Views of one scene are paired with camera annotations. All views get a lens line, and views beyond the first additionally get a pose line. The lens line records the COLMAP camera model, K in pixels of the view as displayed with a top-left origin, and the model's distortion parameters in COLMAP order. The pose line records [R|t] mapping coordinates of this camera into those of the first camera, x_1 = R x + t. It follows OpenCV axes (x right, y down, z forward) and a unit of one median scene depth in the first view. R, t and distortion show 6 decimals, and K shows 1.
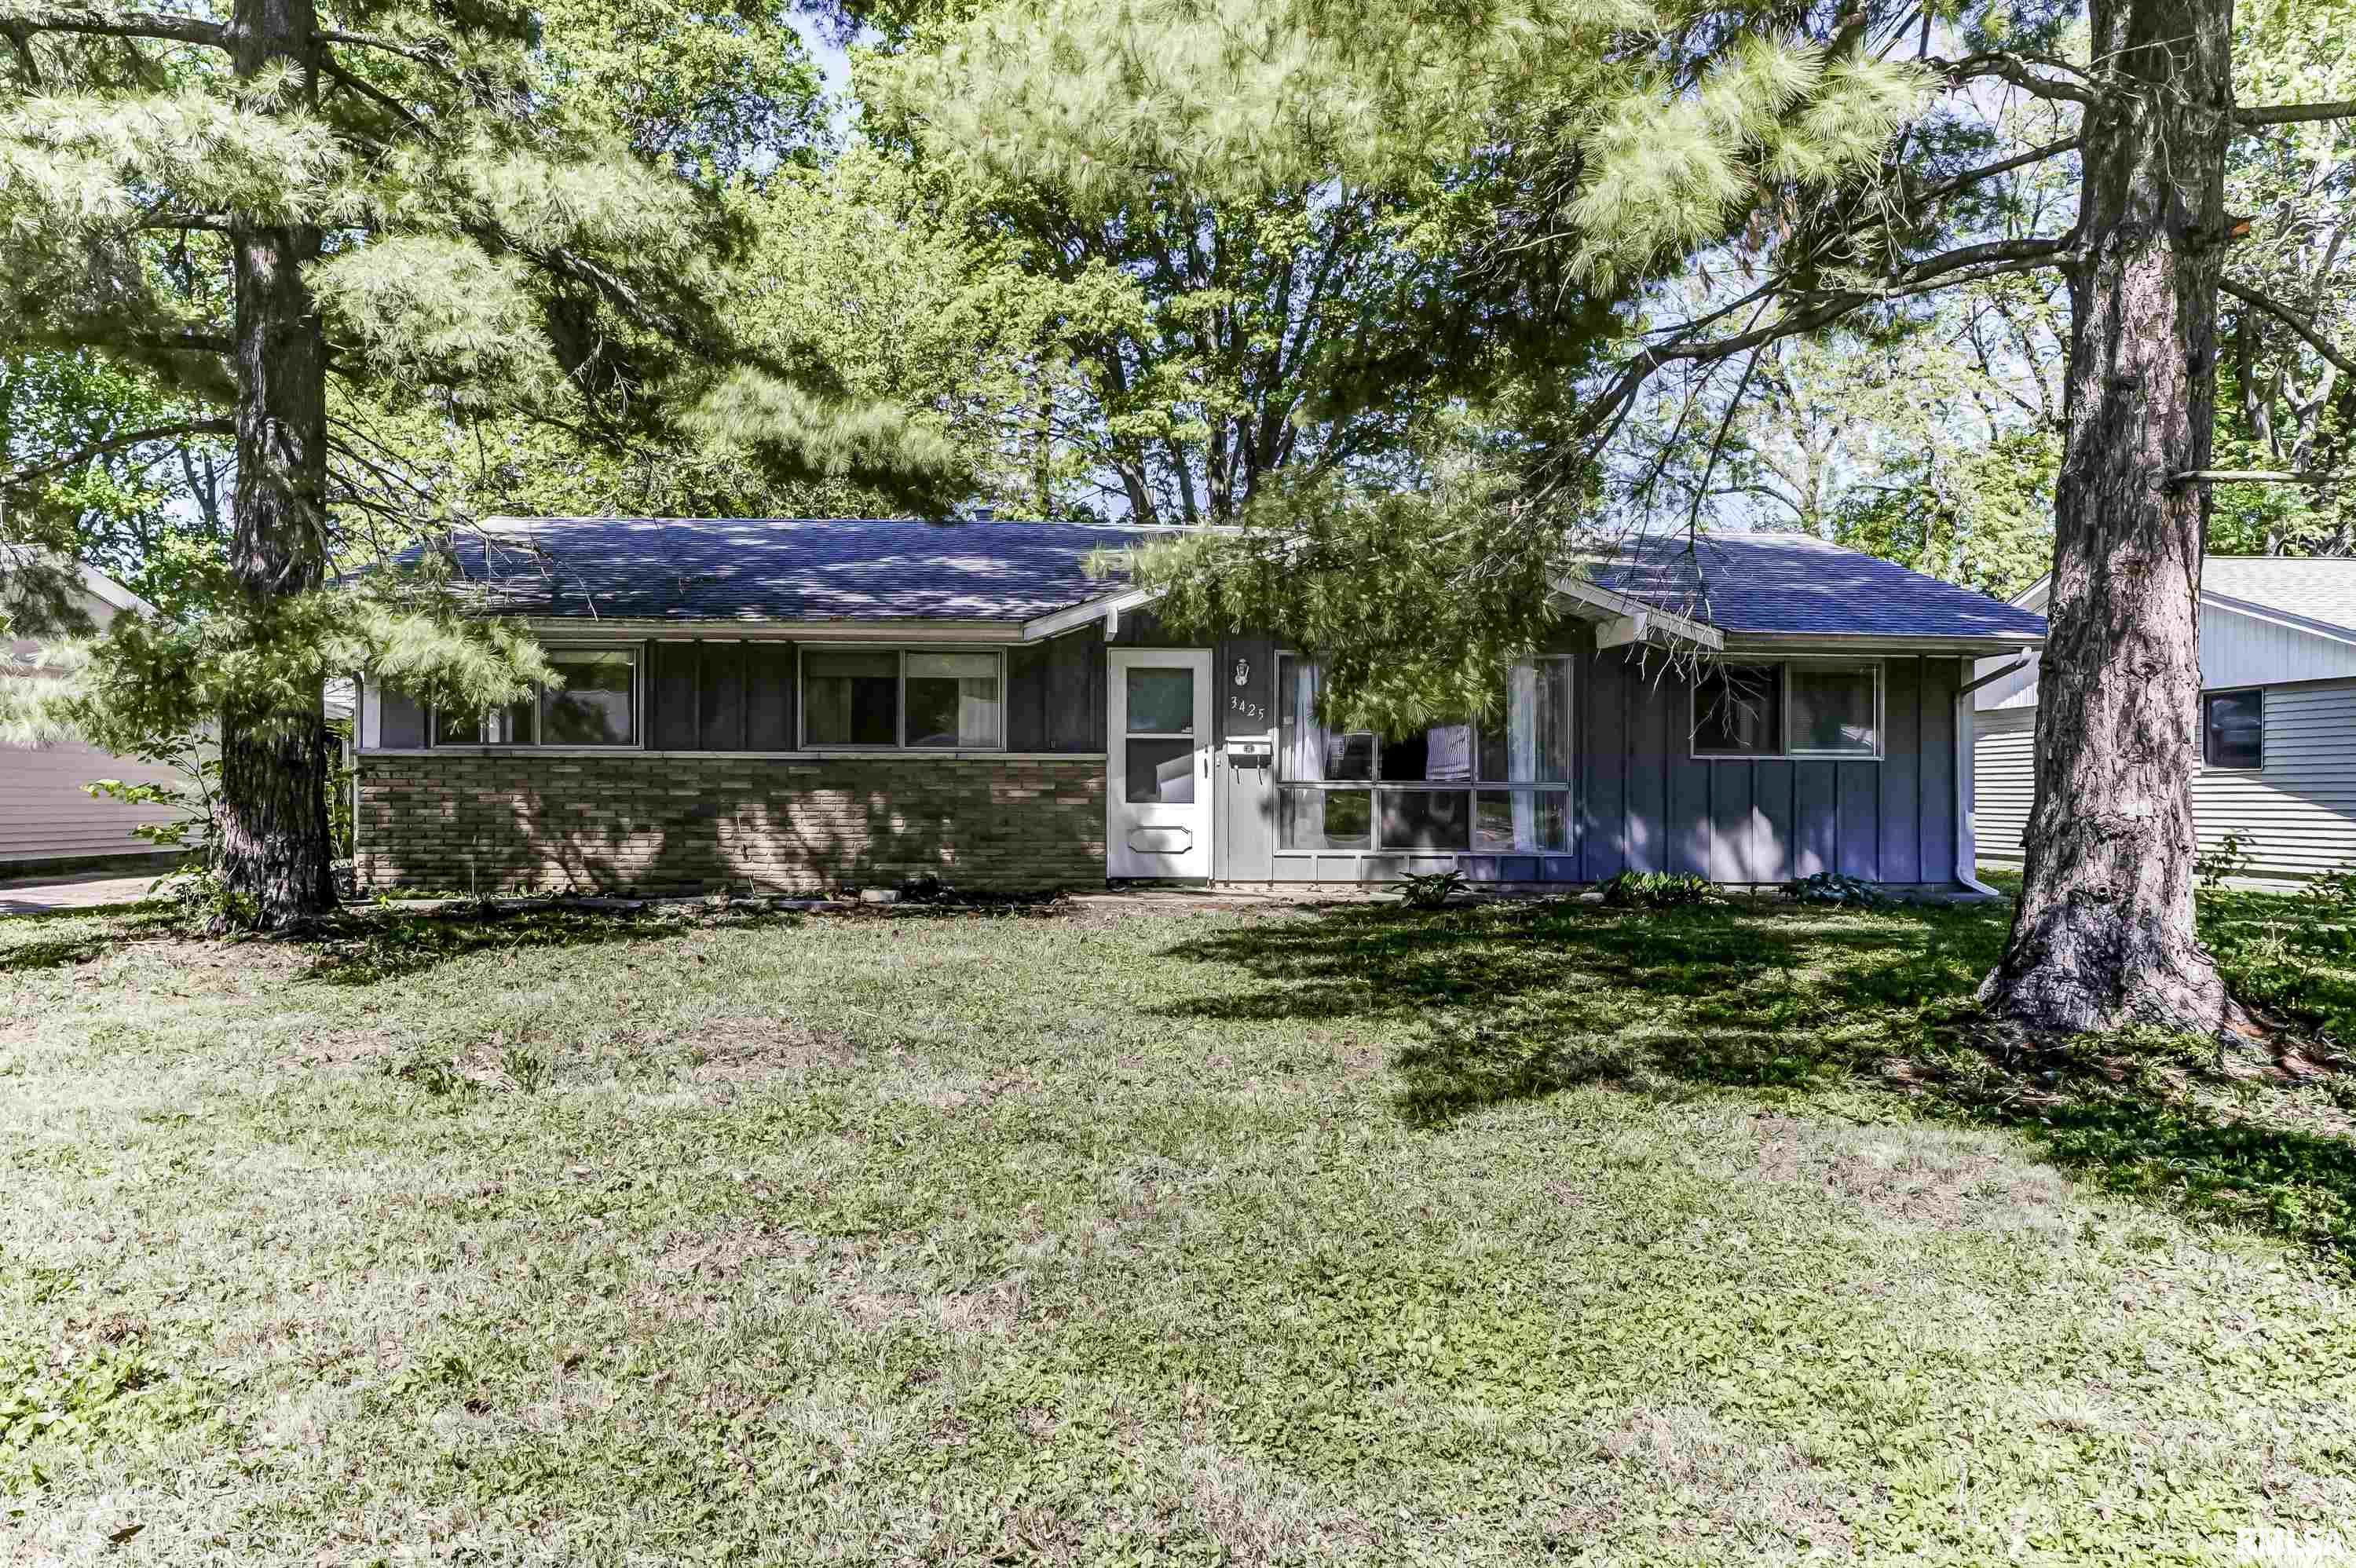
lens RADIAL K [[1528.5, 0, 1178.0], [0, 1528.5, 784.0], [0, 0, 1]] dist [-0.000887, 0.000441]
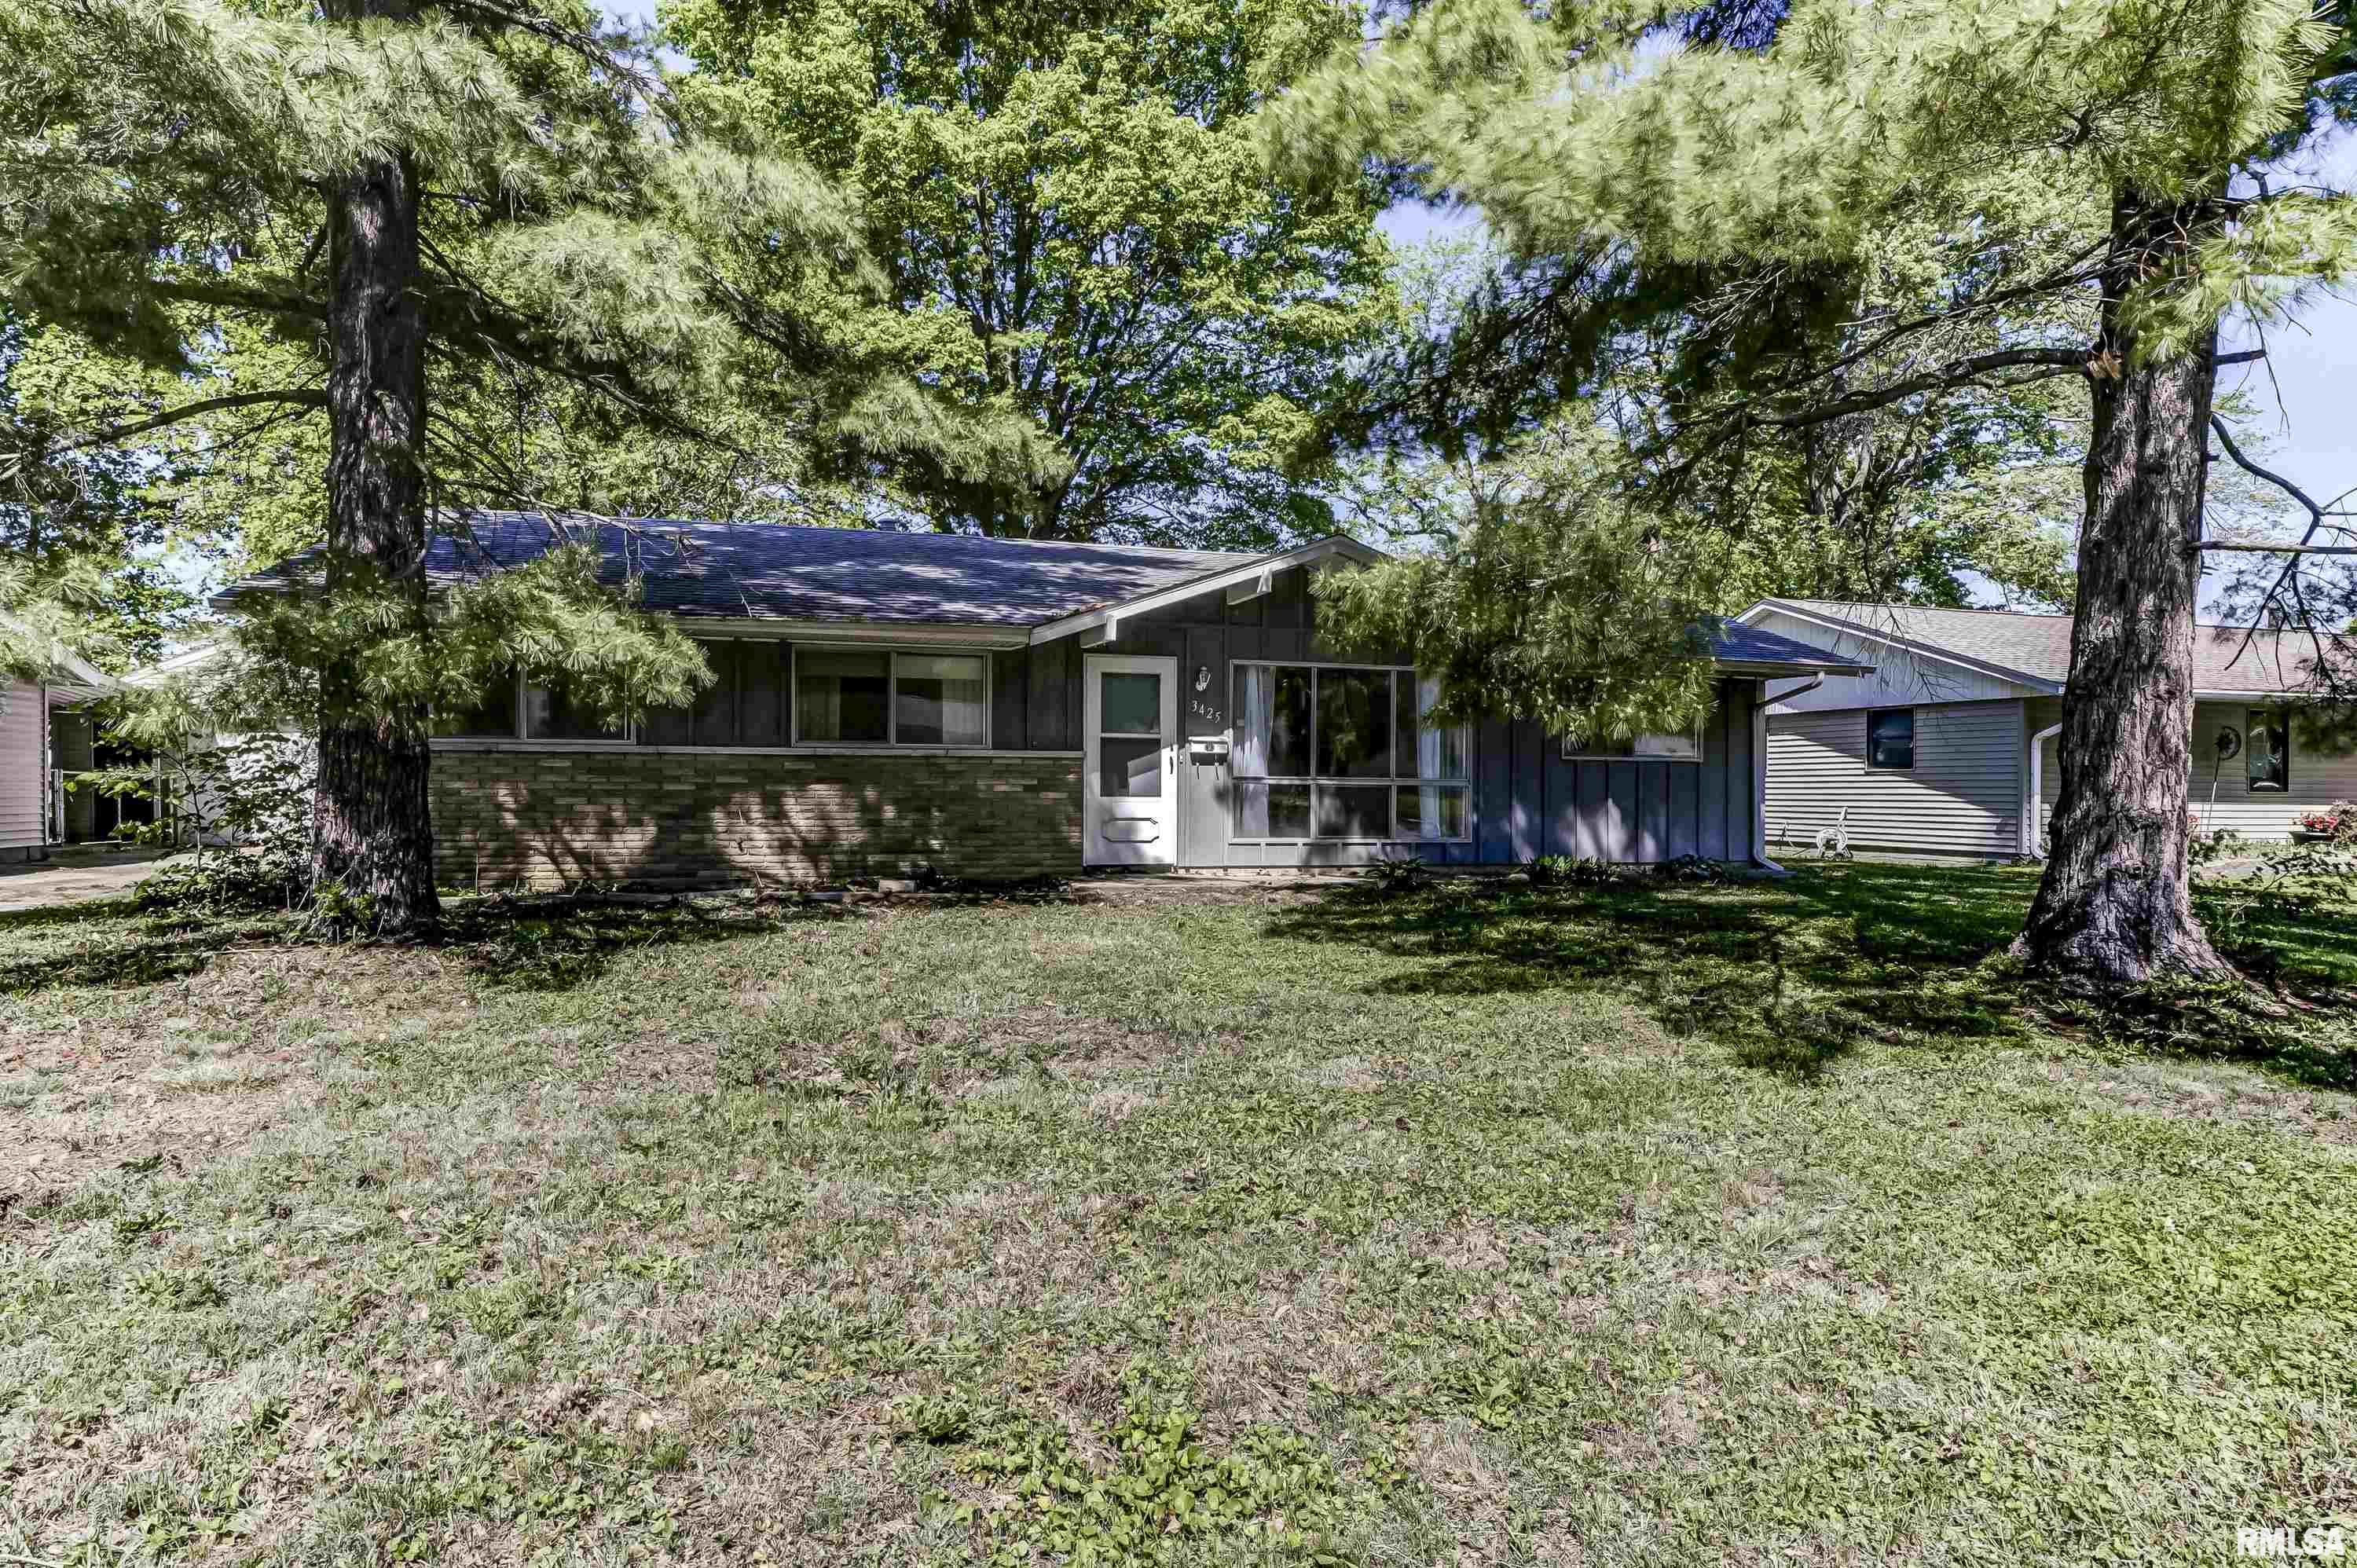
lens RADIAL K [[1351.4, 0, 1178.5], [0, 1351.4, 784.0], [0, 0, 1]] dist [-0.005791, -0.003935]
pose [[0.971688, 0.001746, 0.236260, -0.213525], [-0.003195, 0.999978, 0.005750, -0.002194], [-0.236245, -0.006342, 0.971673, 0.051854]]
